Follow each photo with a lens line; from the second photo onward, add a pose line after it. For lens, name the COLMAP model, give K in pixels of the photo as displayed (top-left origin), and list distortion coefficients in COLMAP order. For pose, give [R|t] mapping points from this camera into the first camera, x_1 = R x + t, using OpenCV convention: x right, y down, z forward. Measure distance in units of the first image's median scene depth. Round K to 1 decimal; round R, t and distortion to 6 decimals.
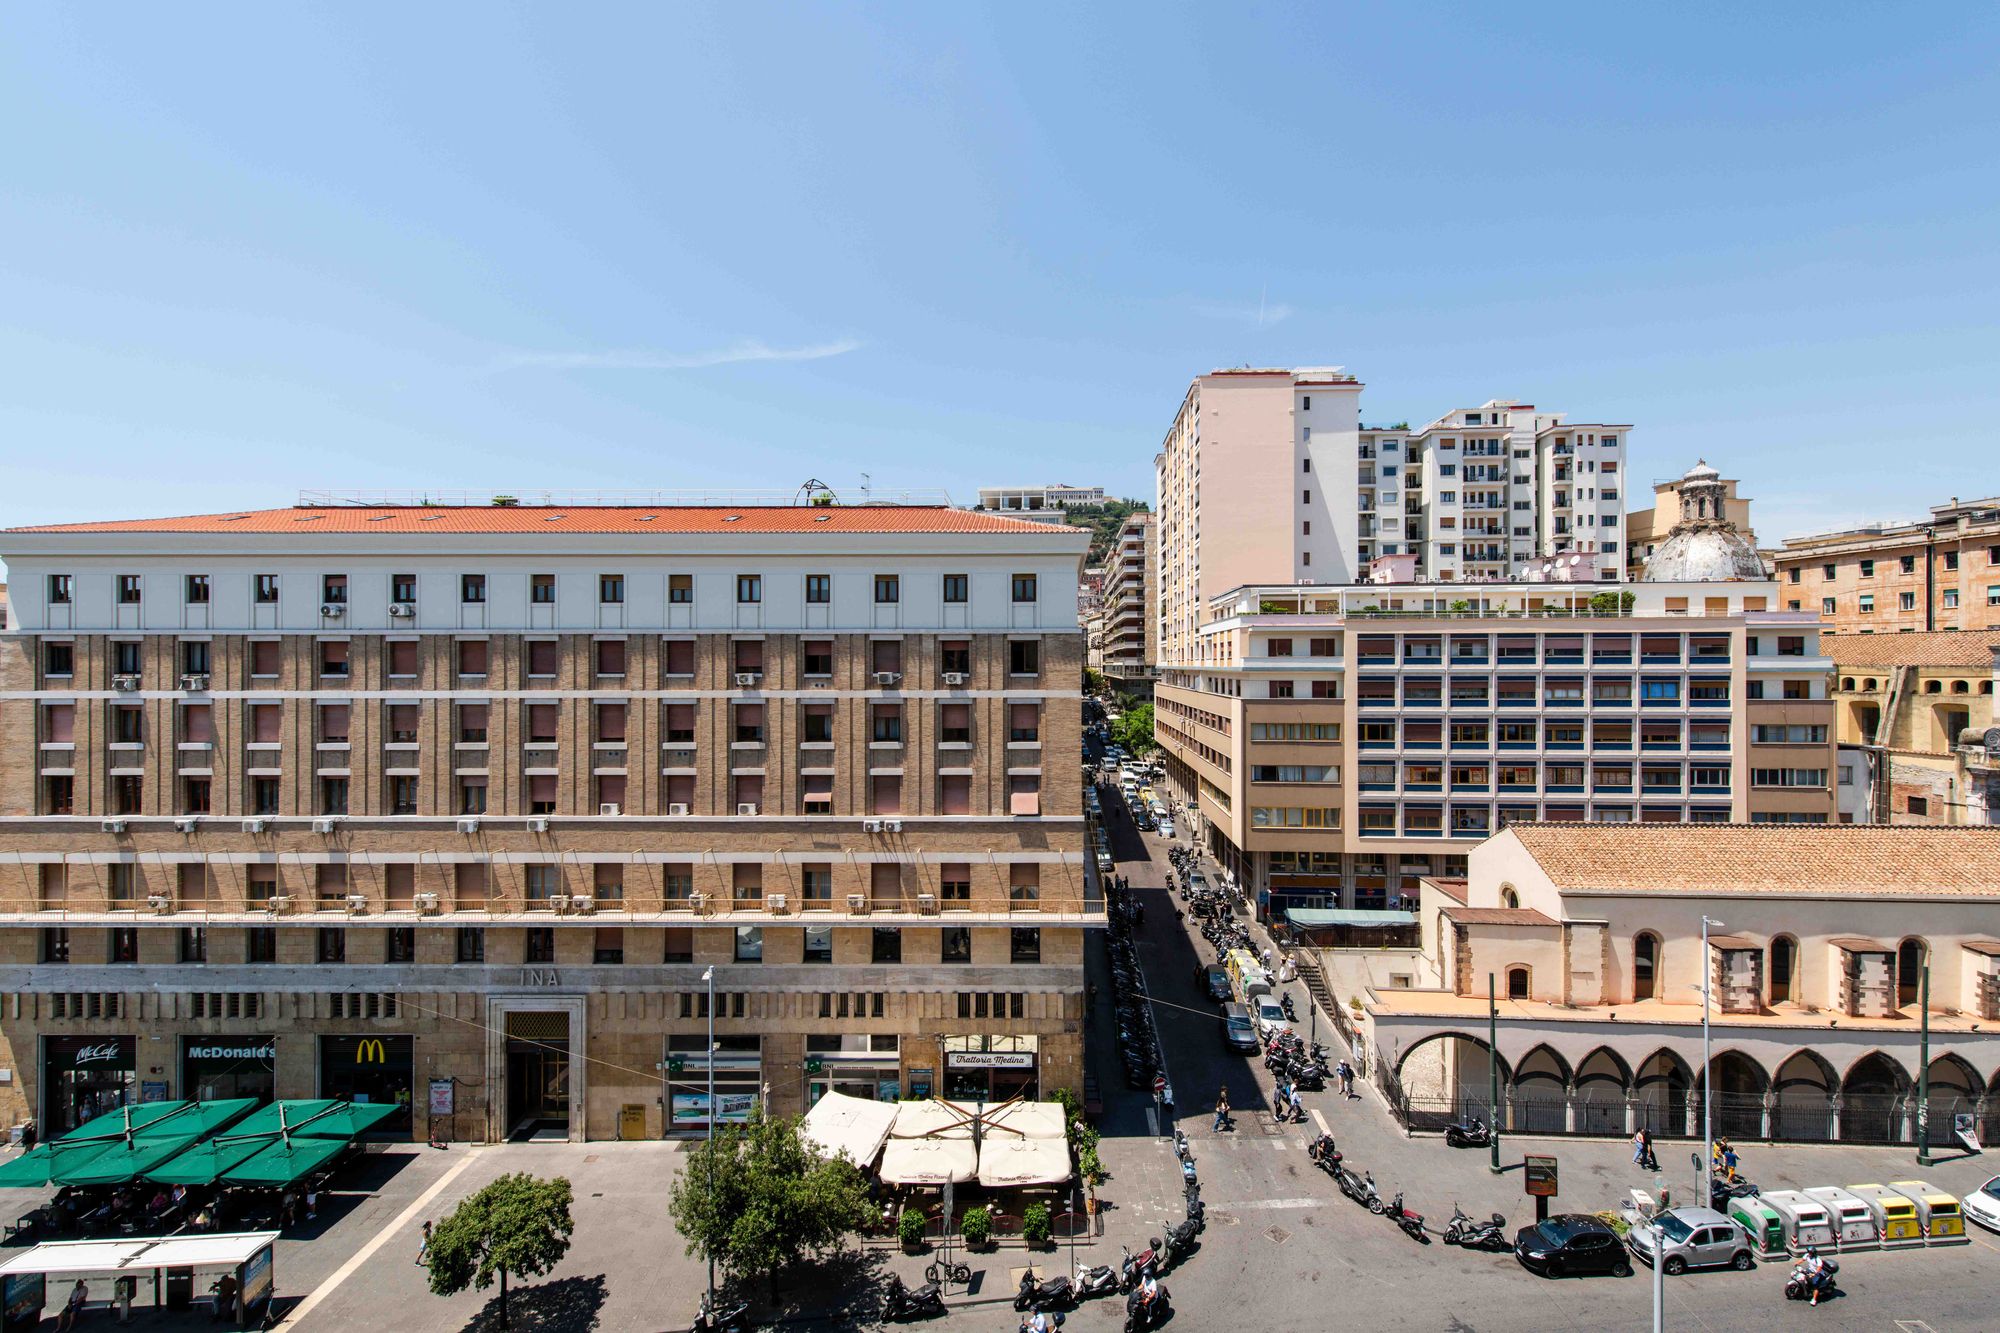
lens RADIAL K [[872.5, 0, 1005.0], [0, 872.5, 662.0], [0, 0, 1]] dist [0.012854, -0.006831]
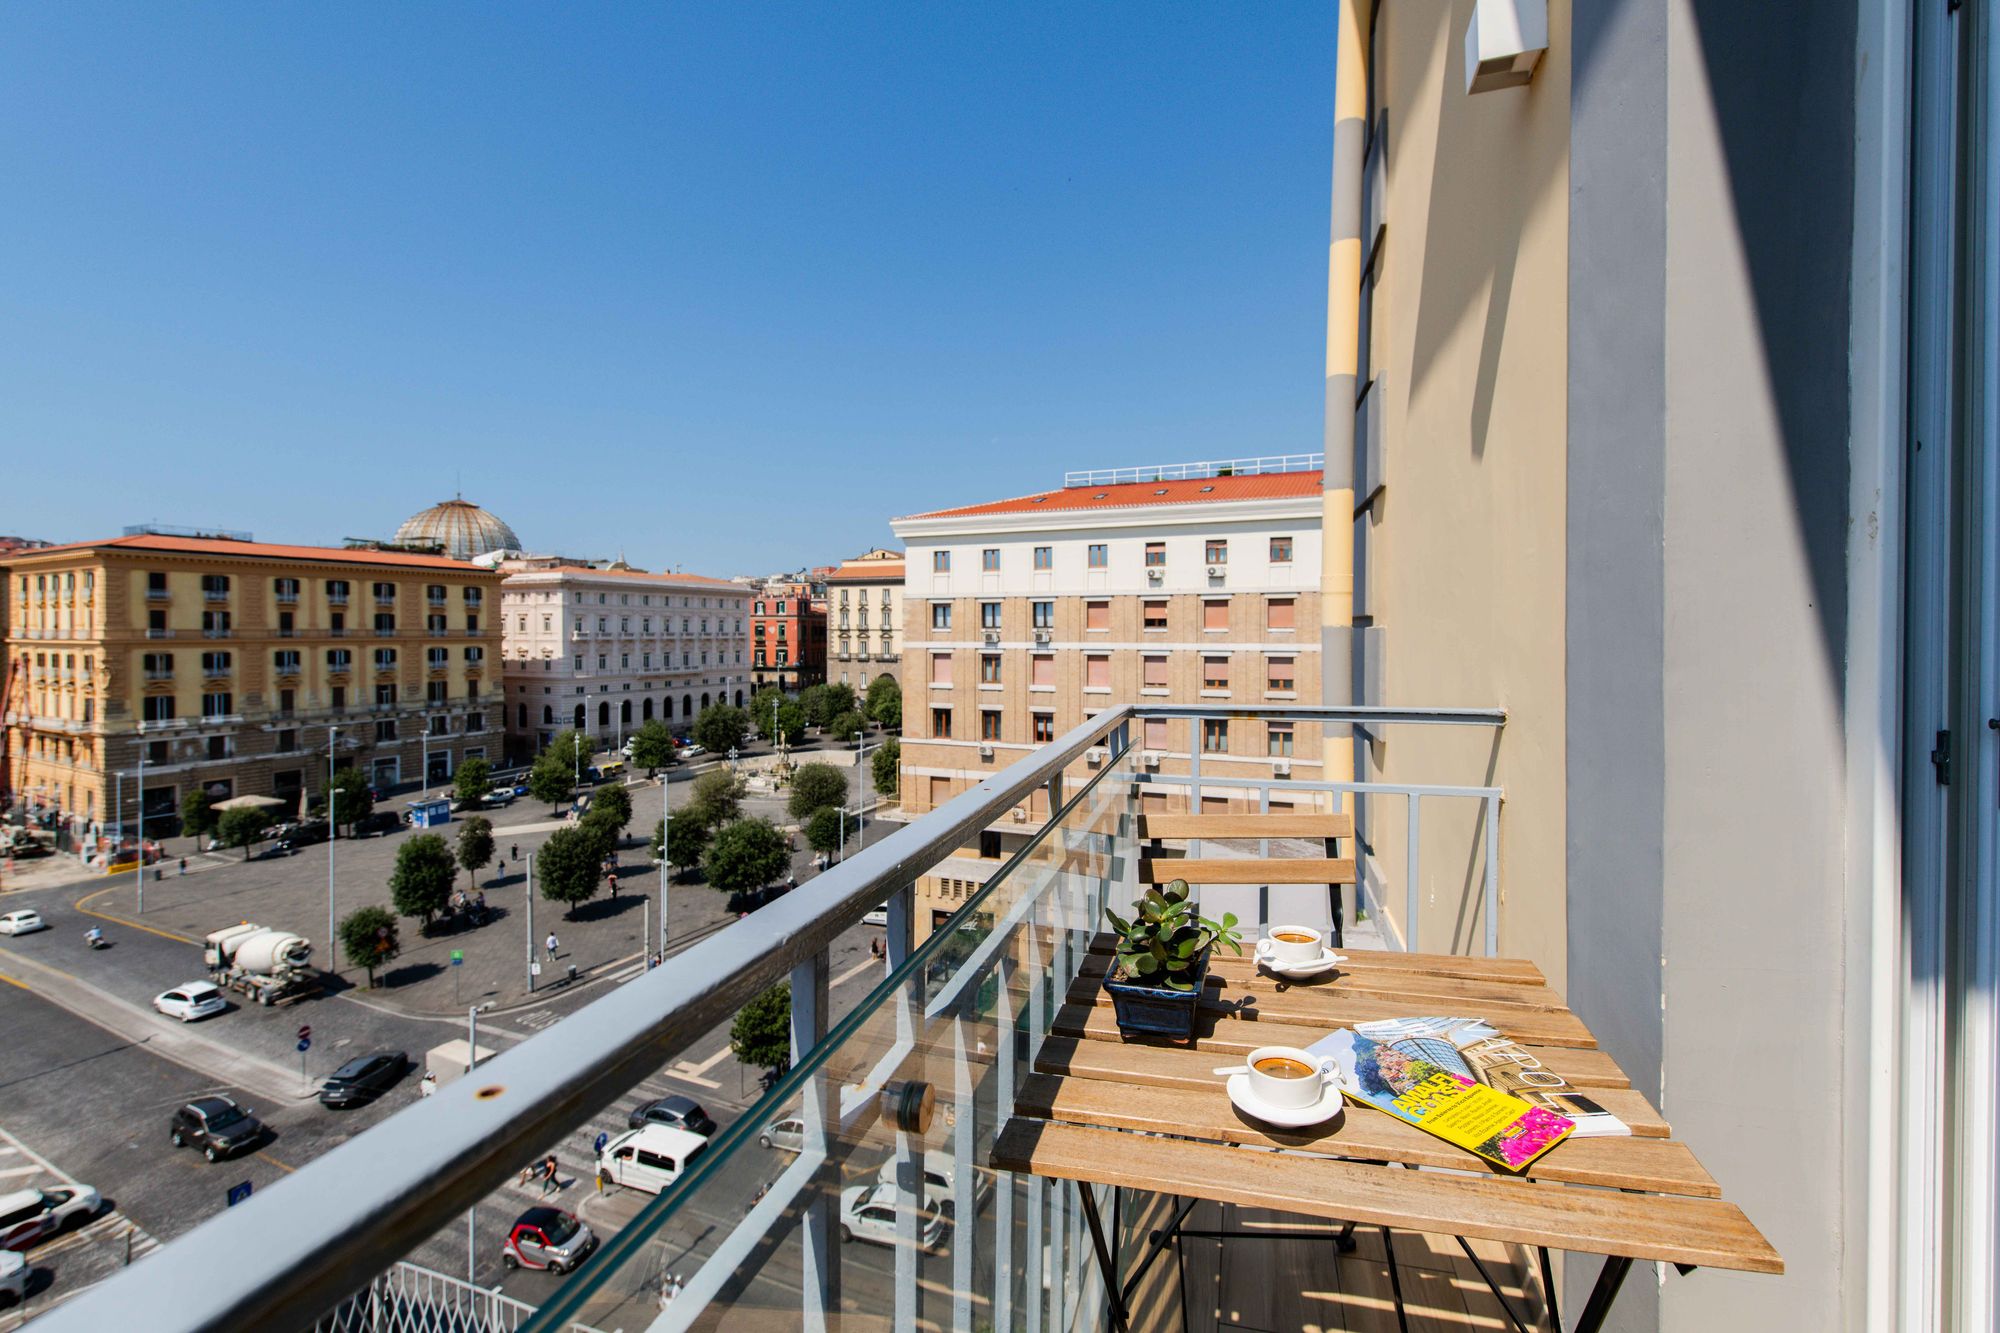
lens RADIAL K [[854.5, 0, 982.2], [0, 854.5, 653.6], [0, 0, 1]] dist [-0.017781, 0.003340]
pose [[0.929695, 0.010165, -0.368191, -0.565218], [0.000300, 0.999598, 0.028353, 0.015438], [0.368331, -0.026470, 0.929318, -0.126430]]
